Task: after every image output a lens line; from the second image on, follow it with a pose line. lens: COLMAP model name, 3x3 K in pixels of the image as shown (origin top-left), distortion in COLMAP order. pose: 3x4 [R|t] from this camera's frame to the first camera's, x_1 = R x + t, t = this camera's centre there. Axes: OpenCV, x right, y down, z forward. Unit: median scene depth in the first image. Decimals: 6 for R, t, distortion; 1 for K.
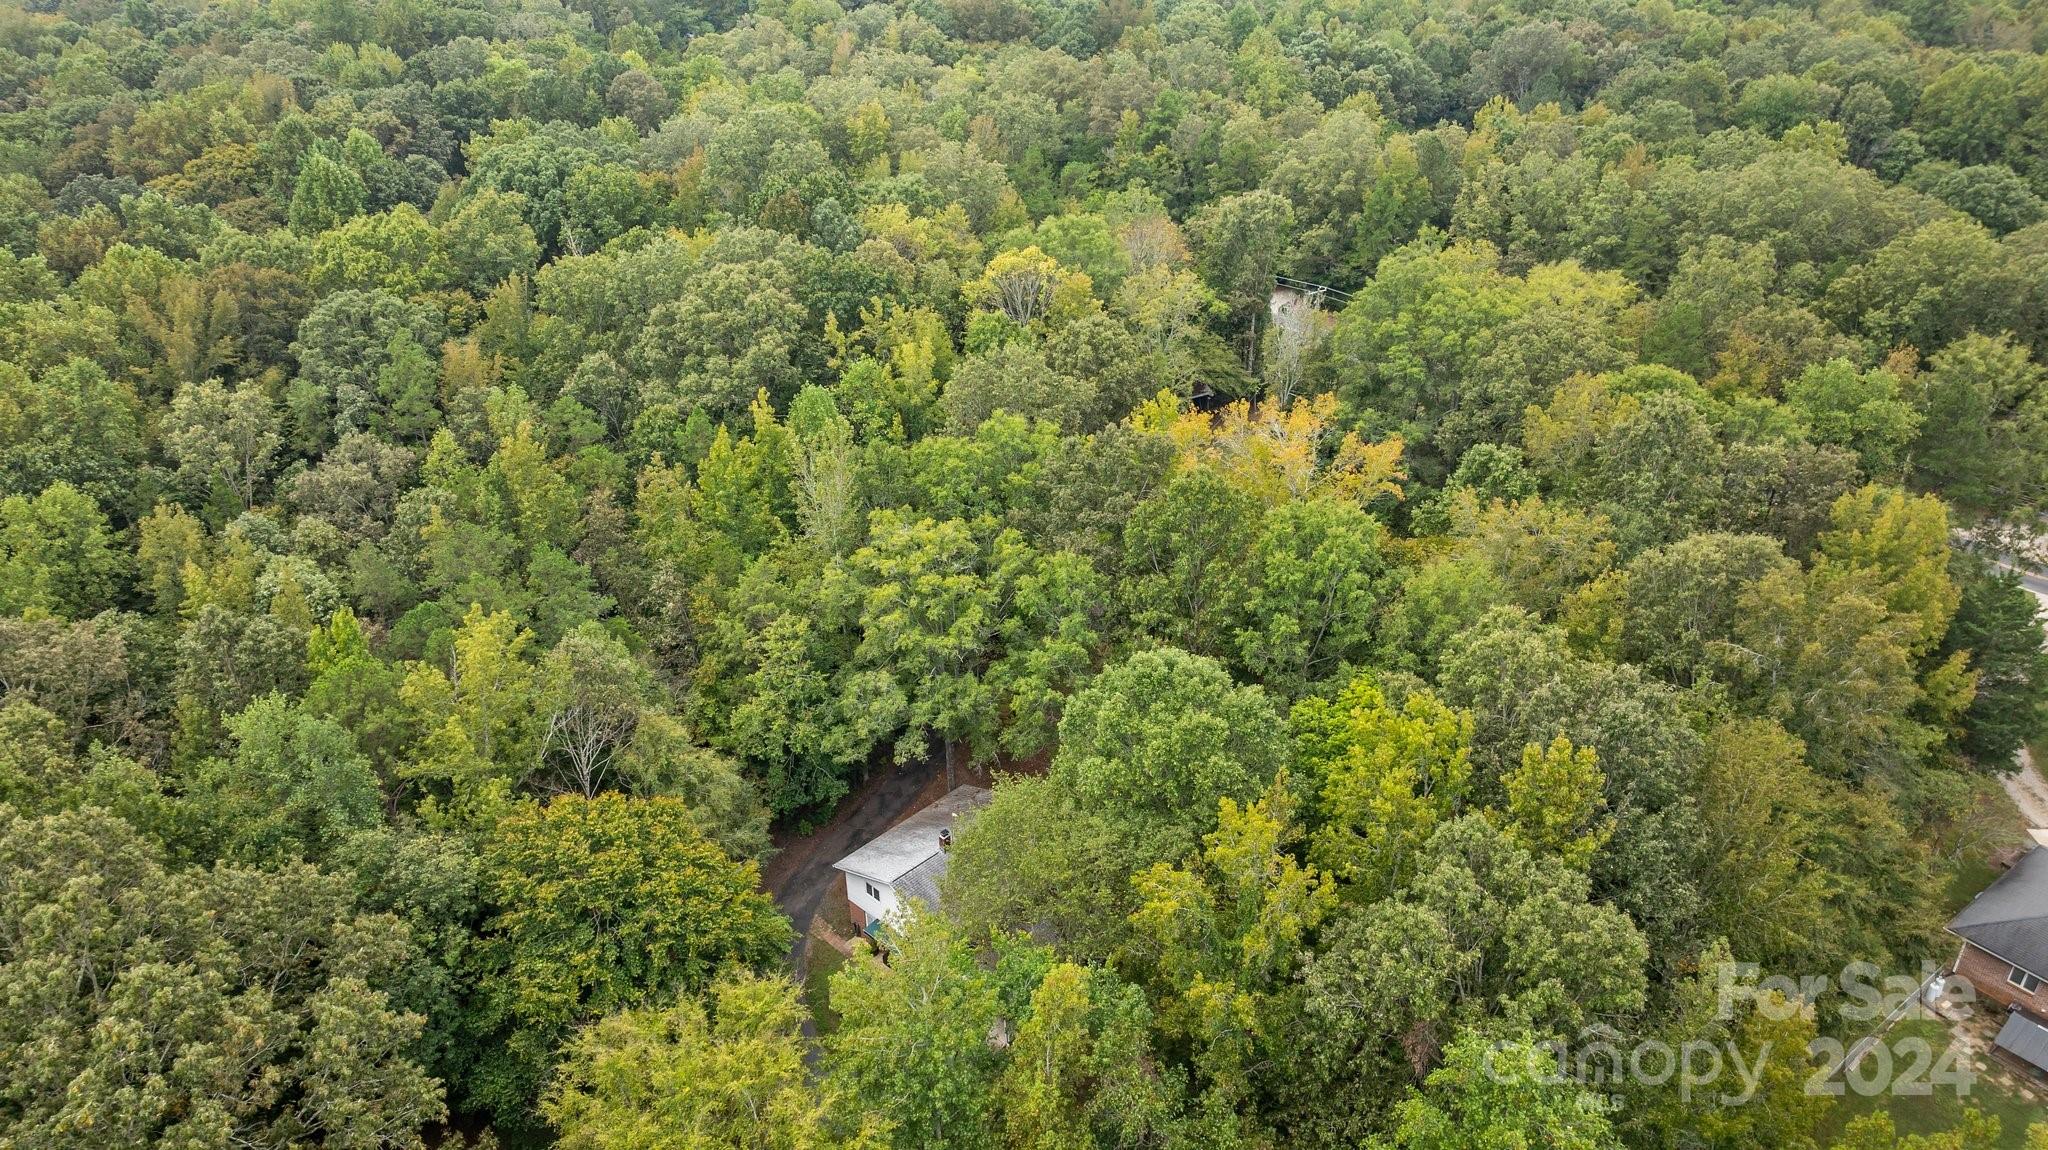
lens RADIAL K [[1453.3, 0, 1024.0], [0, 1453.3, 575.0], [0, 0, 1]] dist [-0.023884, 0.009792]
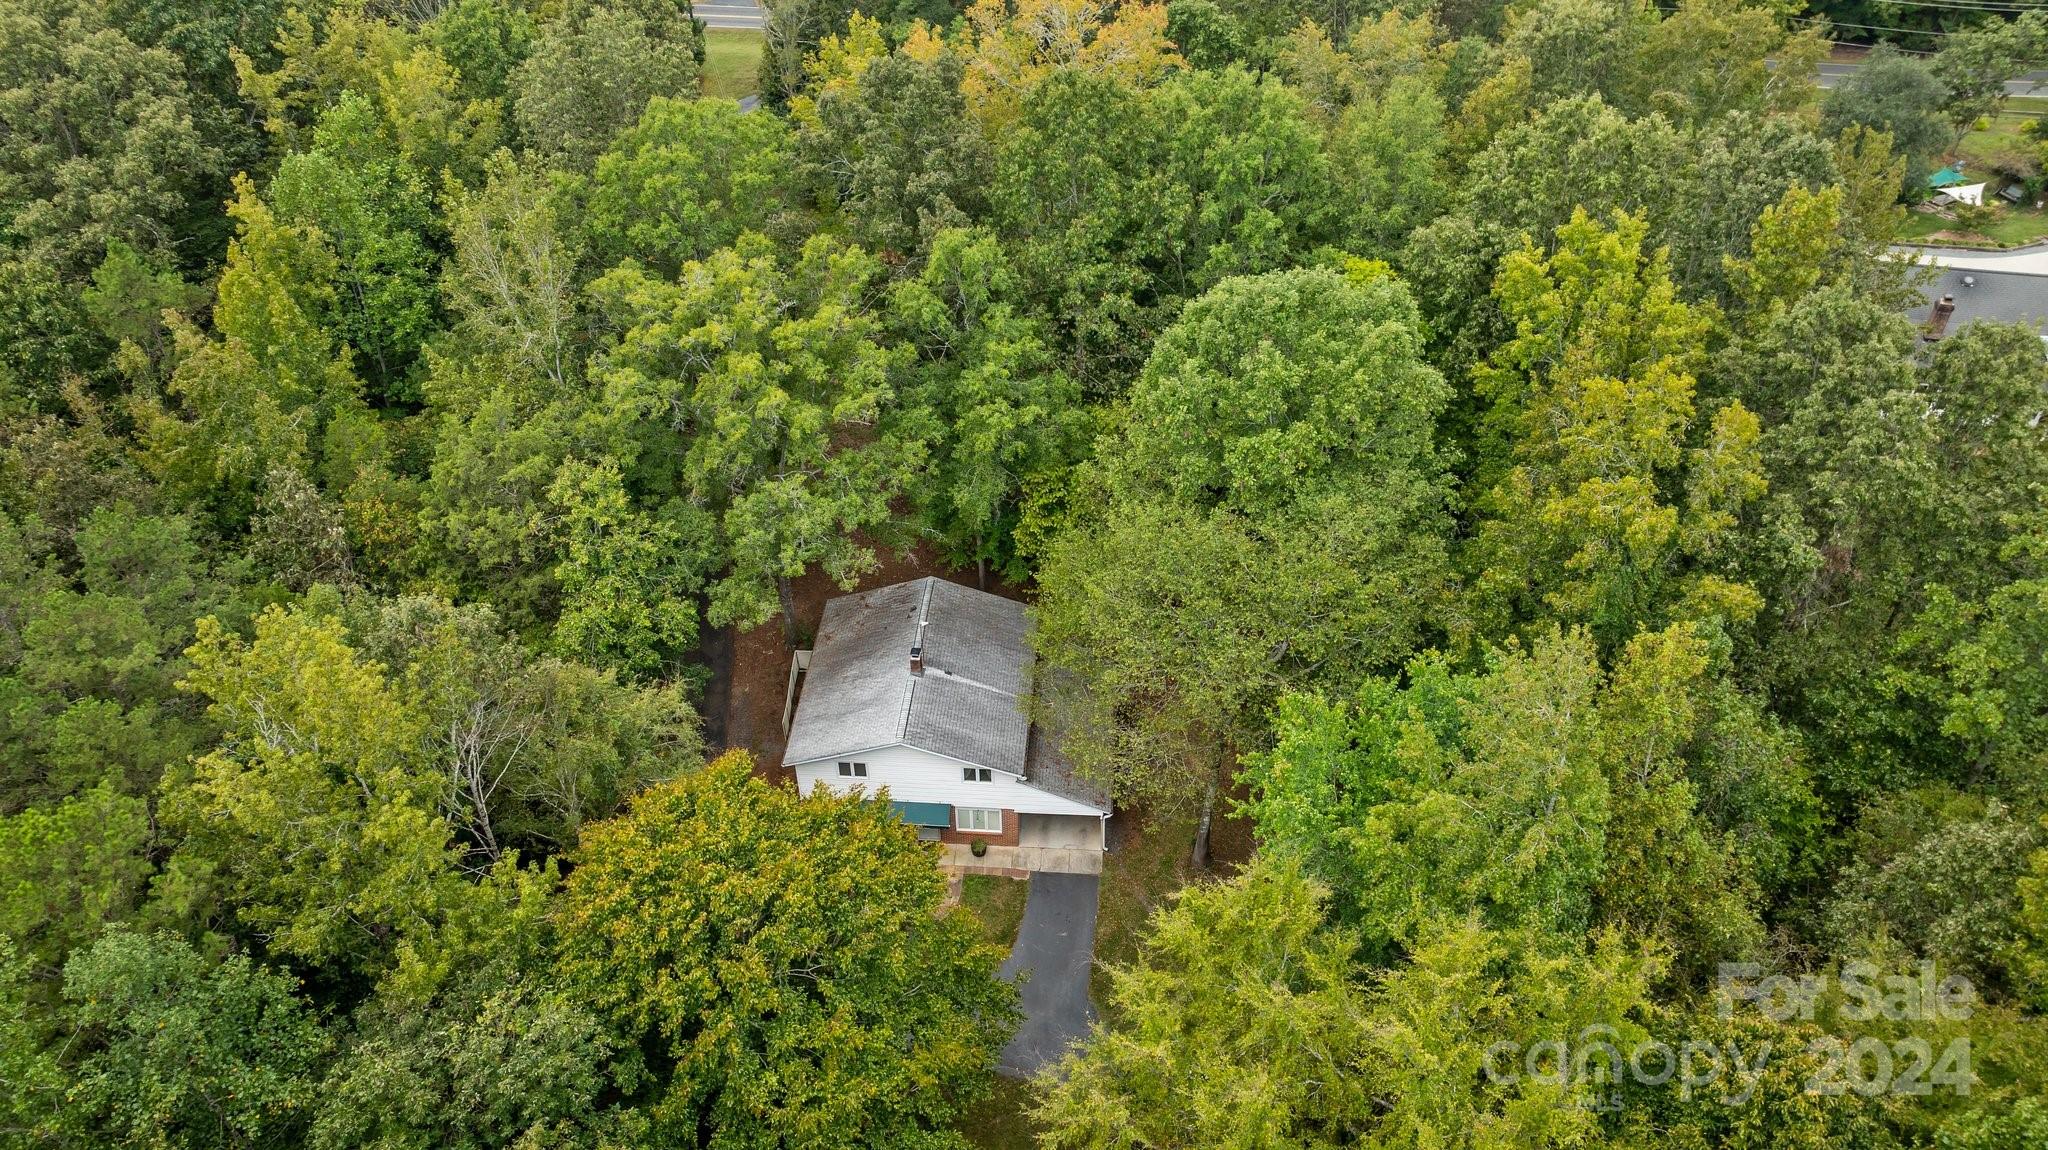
lens RADIAL K [[1453.3, 0, 1024.0], [0, 1453.3, 575.0], [0, 0, 1]] dist [-0.023884, 0.009792]
pose [[0.763414, -0.404499, 0.503567, -0.296046], [0.310780, 0.913480, 0.262623, -0.028936], [-0.566229, -0.043991, 0.823073, 0.286629]]
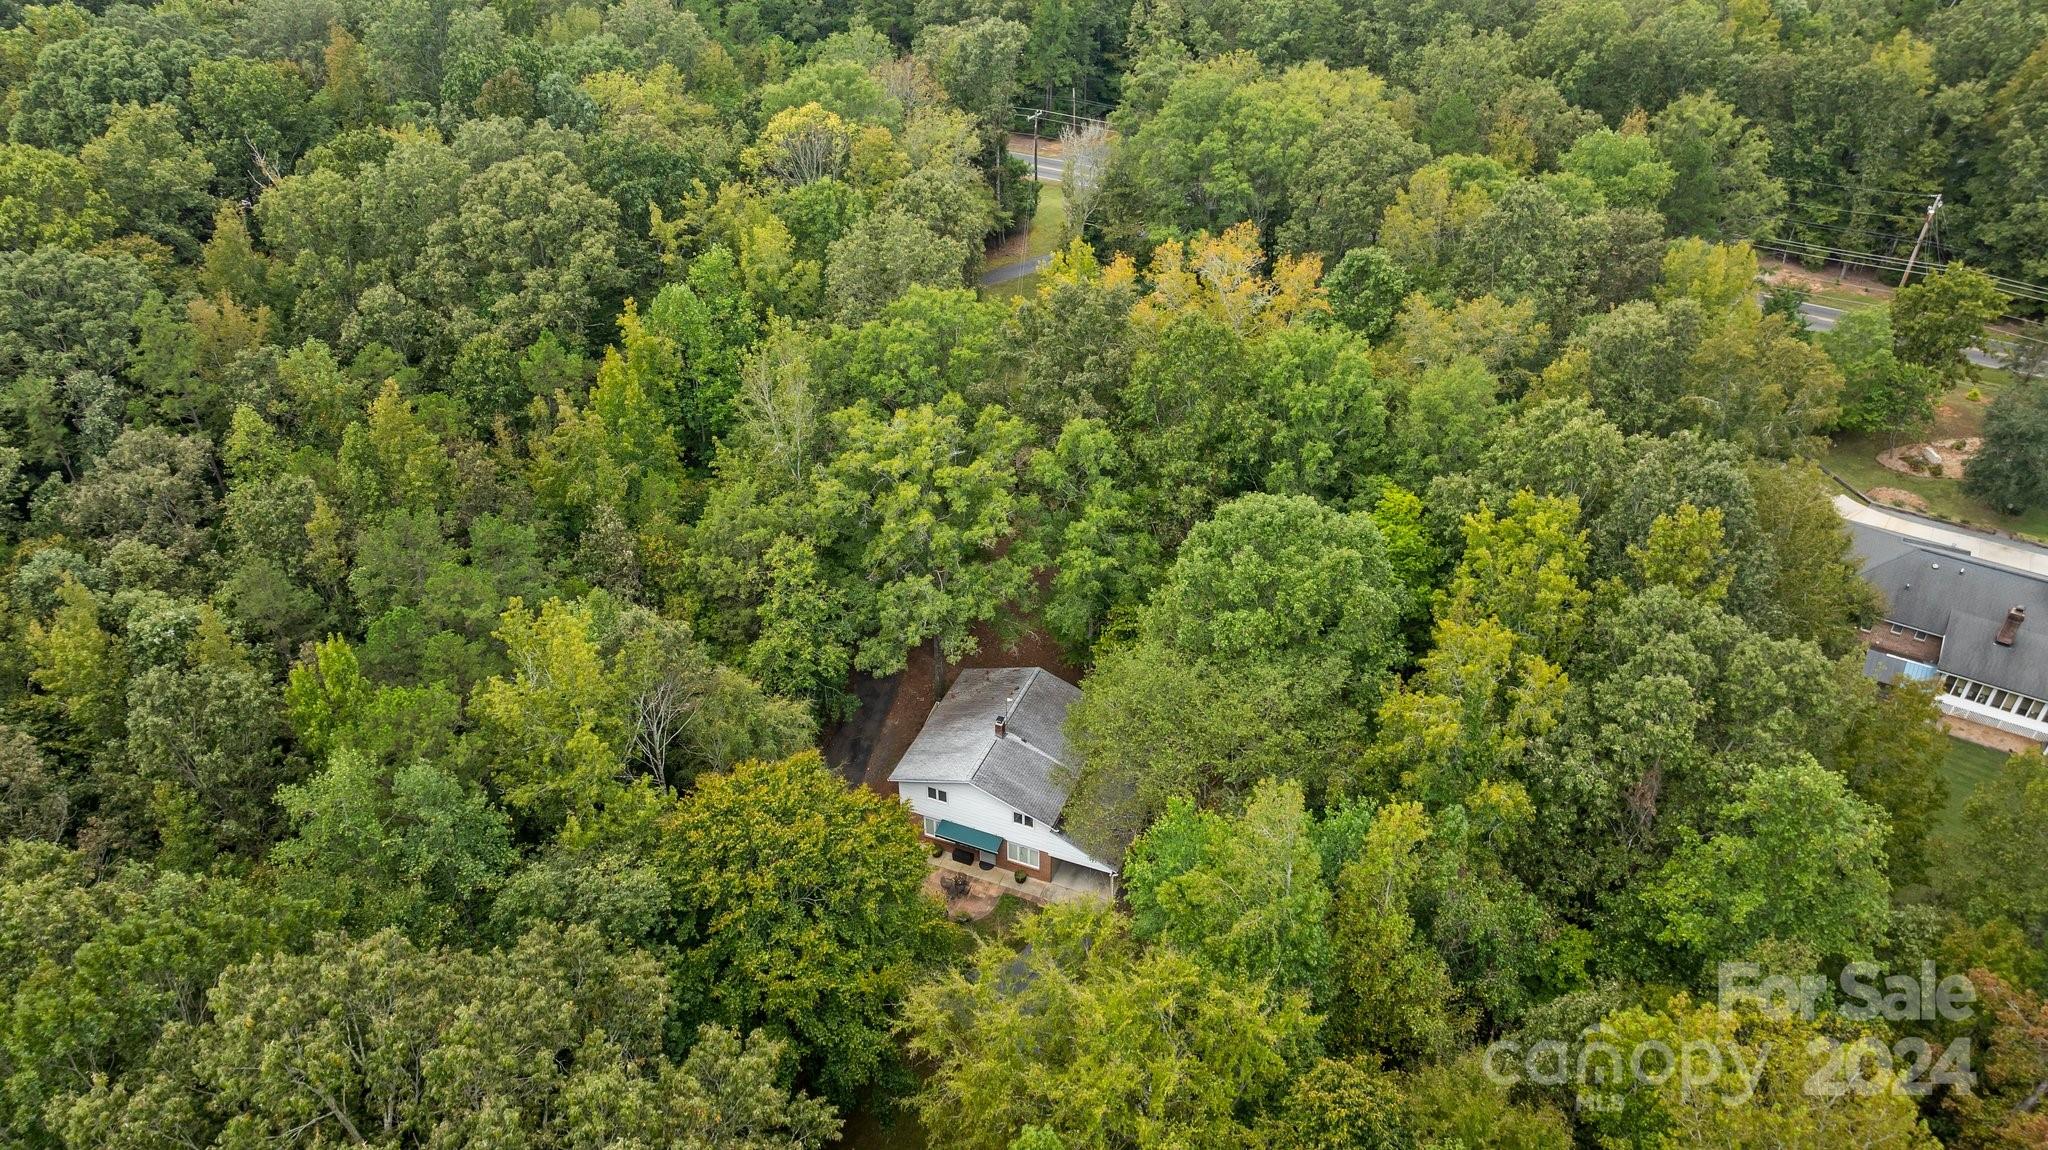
lens RADIAL K [[1453.3, 0, 1024.0], [0, 1453.3, 575.0], [0, 0, 1]] dist [-0.023884, 0.009792]
pose [[0.926007, -0.210698, 0.313238, -0.264527], [0.171728, 0.974038, 0.147513, -0.050519], [-0.336187, -0.082806, 0.938148, 0.053763]]
